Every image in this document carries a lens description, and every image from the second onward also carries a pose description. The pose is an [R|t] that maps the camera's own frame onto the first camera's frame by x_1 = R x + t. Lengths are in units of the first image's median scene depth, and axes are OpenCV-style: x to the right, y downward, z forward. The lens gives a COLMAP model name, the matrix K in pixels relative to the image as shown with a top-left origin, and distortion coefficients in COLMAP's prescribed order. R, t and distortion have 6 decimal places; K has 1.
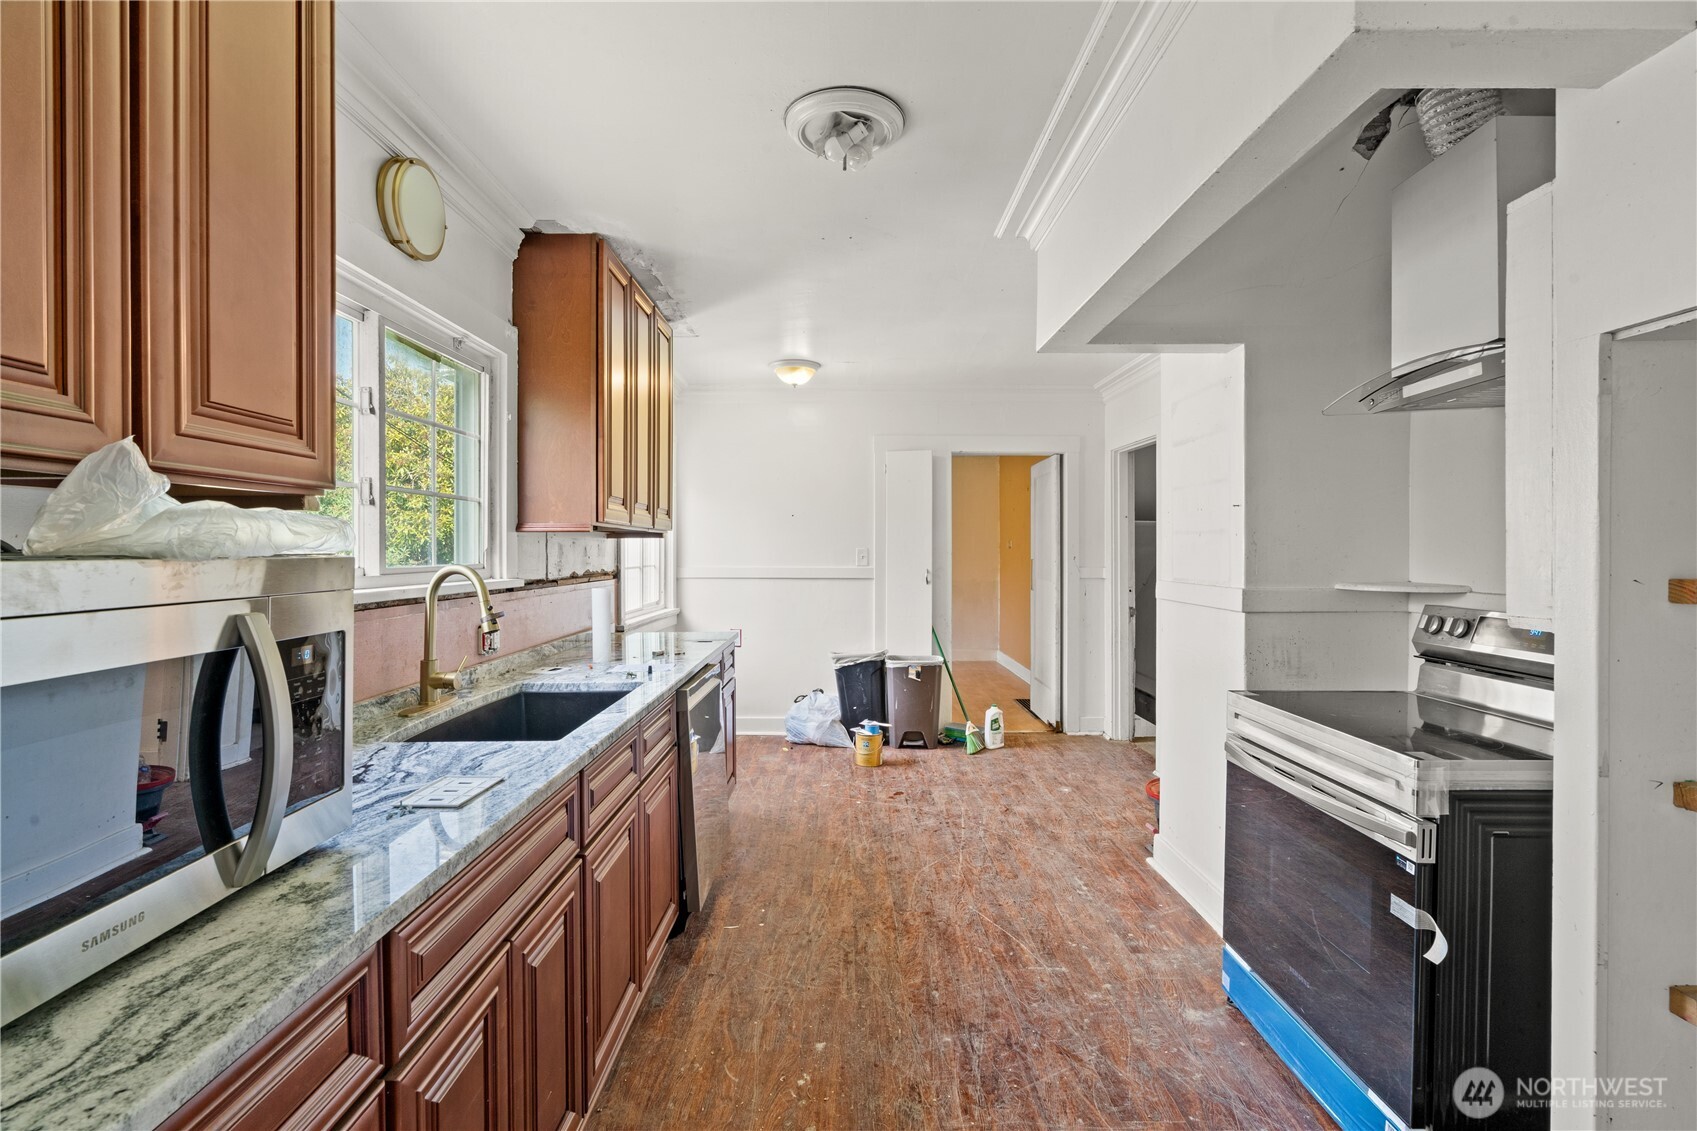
lens RADIAL K [[771.4, 0, 845.3], [0, 771.4, 556.5], [0, 0, 1]] dist [-0.004555, 0.001338]
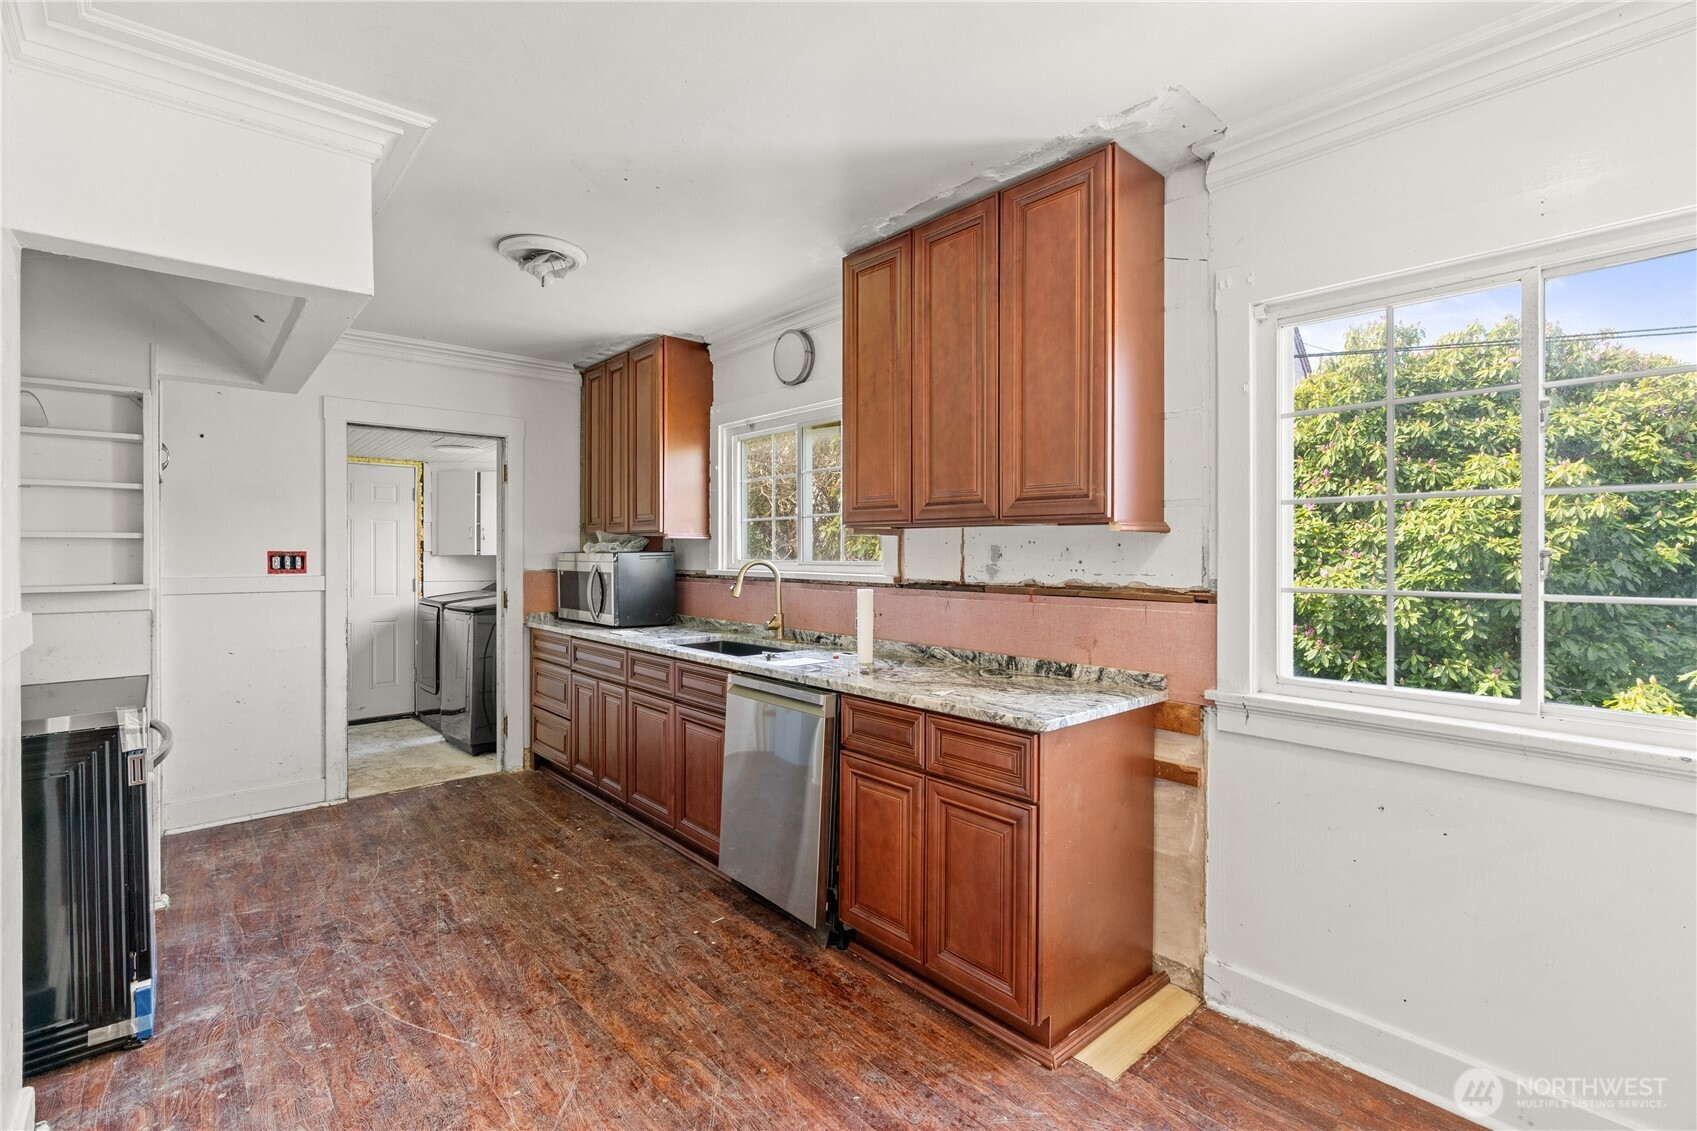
lens RADIAL K [[771.4, 0, 846.0], [0, 771.4, 558.0], [0, 0, 1]] dist [-0.004555, 0.001338]
pose [[-0.753614, 0.005945, -0.657290, 0.435125], [-0.006523, 0.999842, 0.016521, -0.019864], [0.657284, 0.016738, -0.753457, 2.068851]]
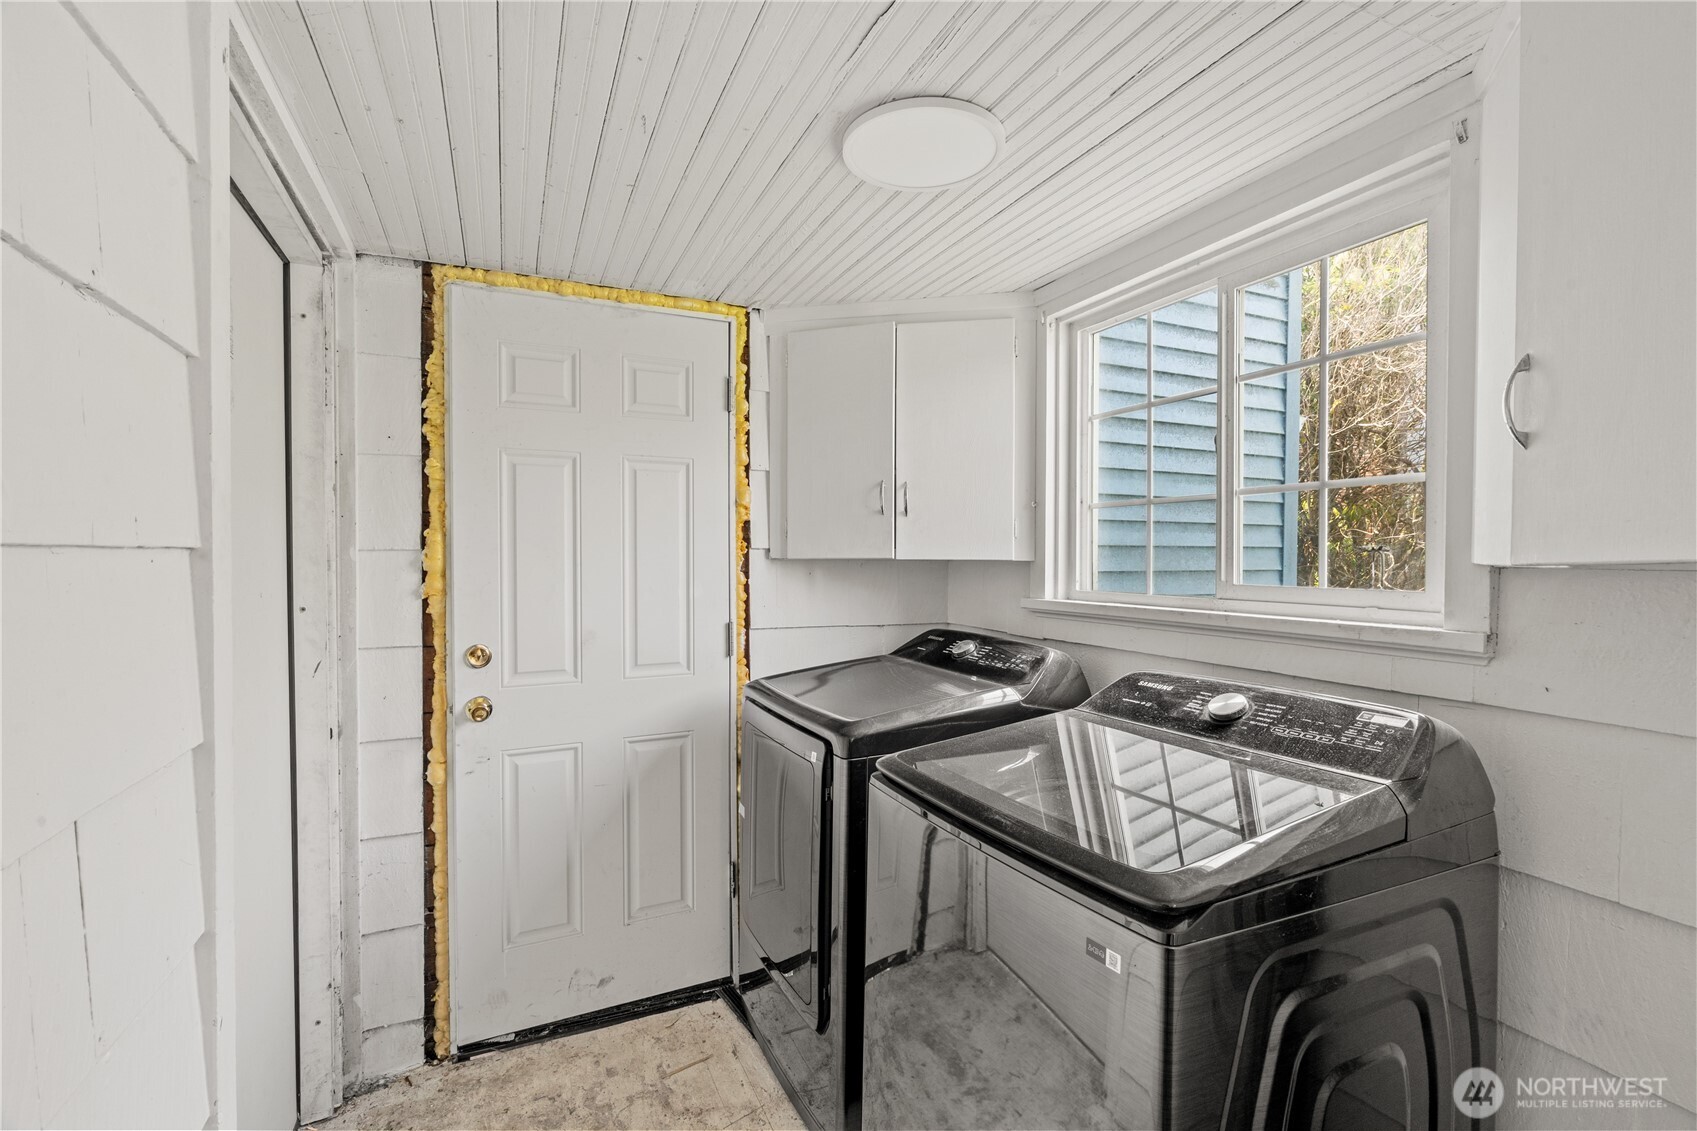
lens RADIAL K [[771.4, 0, 851.8], [0, 771.4, 565.4], [0, 0, 1]] dist [-0.004555, 0.001338]
pose [[-0.913235, 0.008376, -0.407348, 0.278816], [-0.001099, 0.999734, 0.023021, -0.007309], [0.407432, 0.021472, -0.912983, 1.209292]]
